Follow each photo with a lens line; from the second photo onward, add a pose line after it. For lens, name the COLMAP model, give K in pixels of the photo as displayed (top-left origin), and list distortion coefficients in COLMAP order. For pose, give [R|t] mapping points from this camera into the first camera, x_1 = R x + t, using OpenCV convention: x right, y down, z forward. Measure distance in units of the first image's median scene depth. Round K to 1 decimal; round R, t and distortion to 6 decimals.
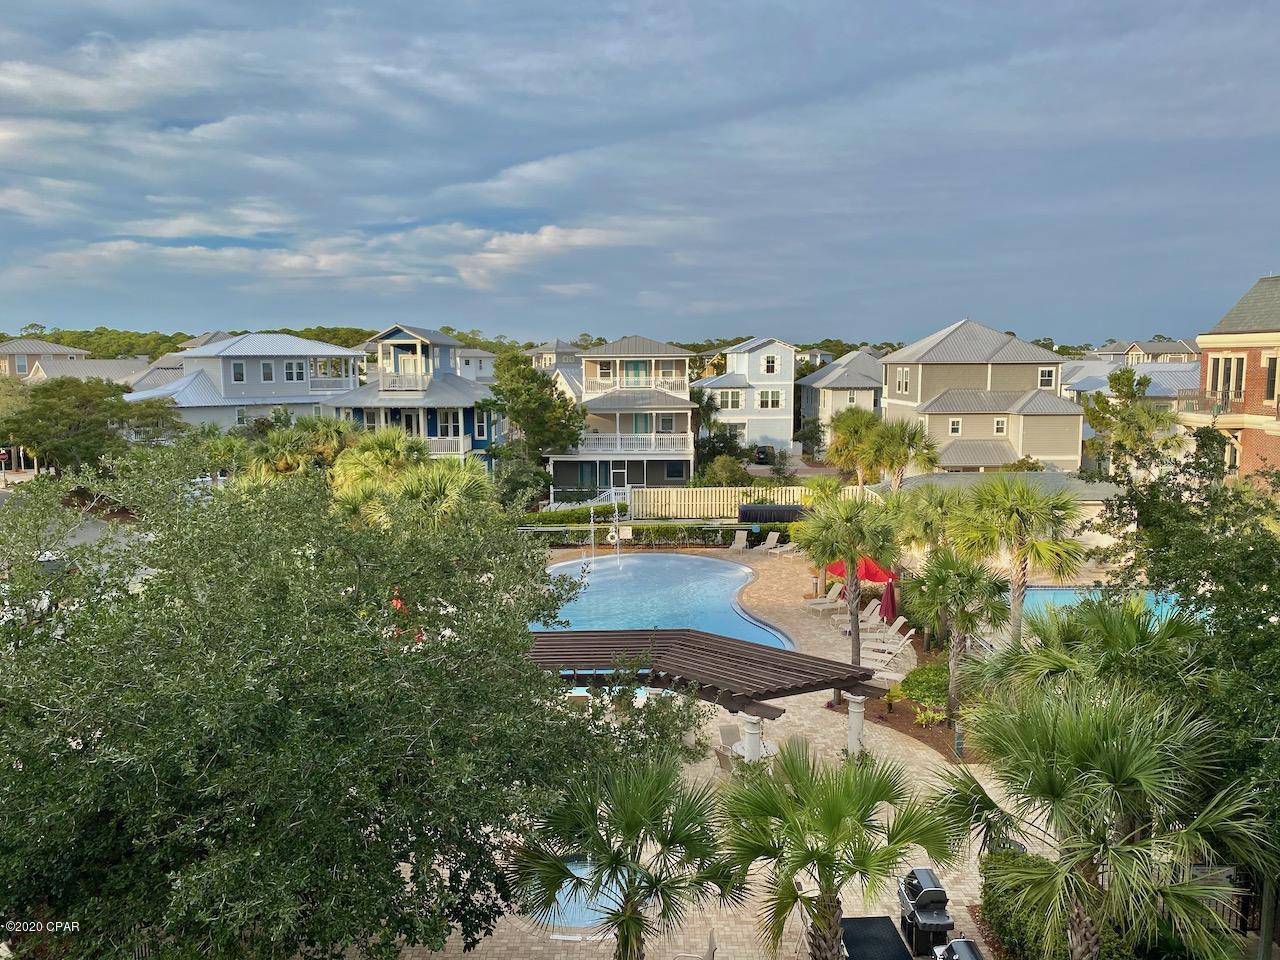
lens RADIAL K [[965.1, 0, 642.1], [0, 965.1, 478.4], [0, 0, 1]] dist [0.004799, 0.000887]
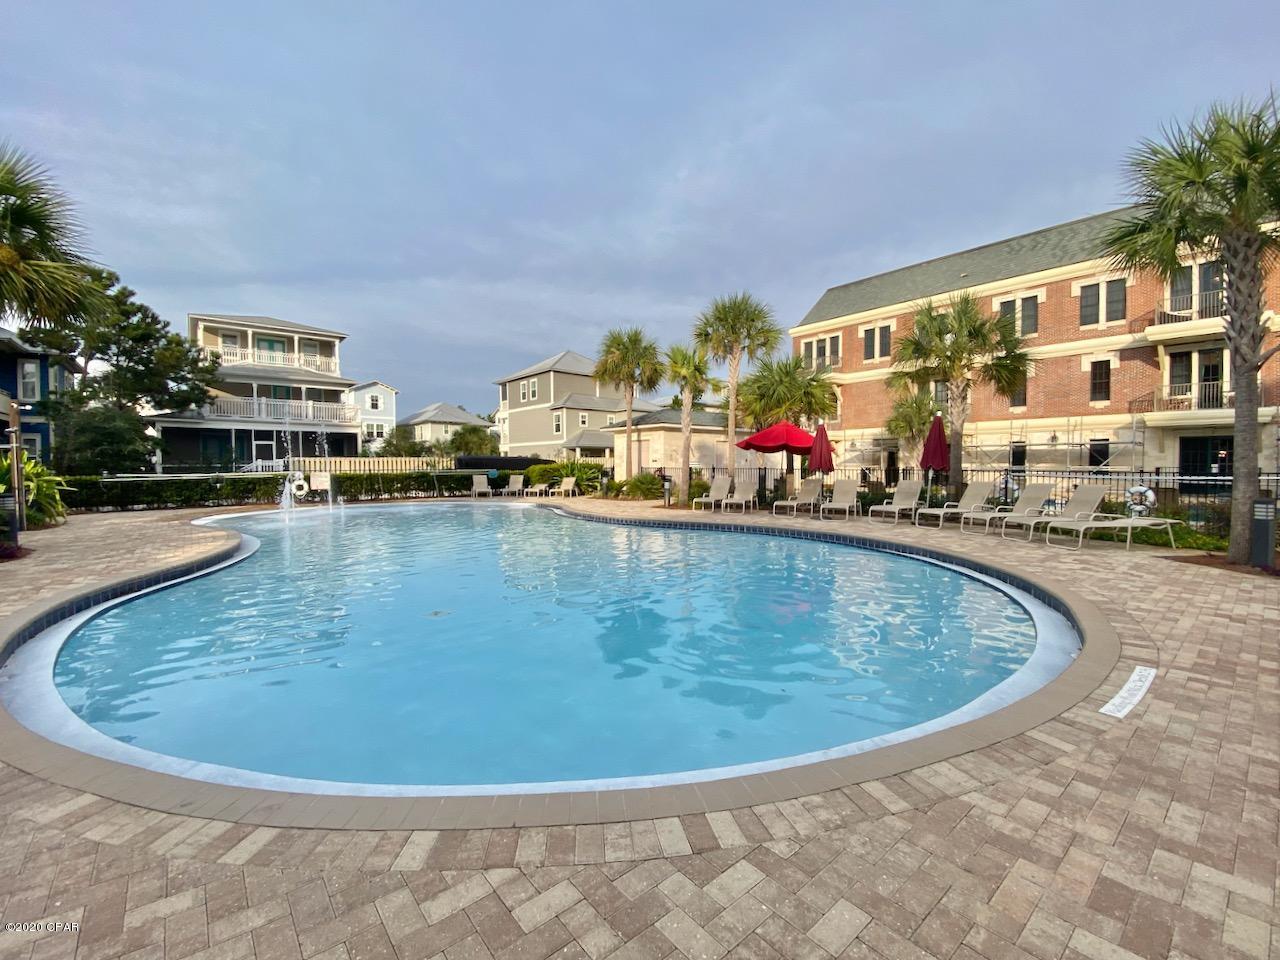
lens RADIAL K [[523.7, 0, 637.5], [0, 523.7, 484.5], [0, 0, 1]] dist [-0.030334, -0.001337]
pose [[0.745431, -0.014026, 0.666435, -0.080501], [0.086961, 0.993281, -0.076364, 0.089561], [-0.660886, 0.114878, 0.741642, 0.461688]]
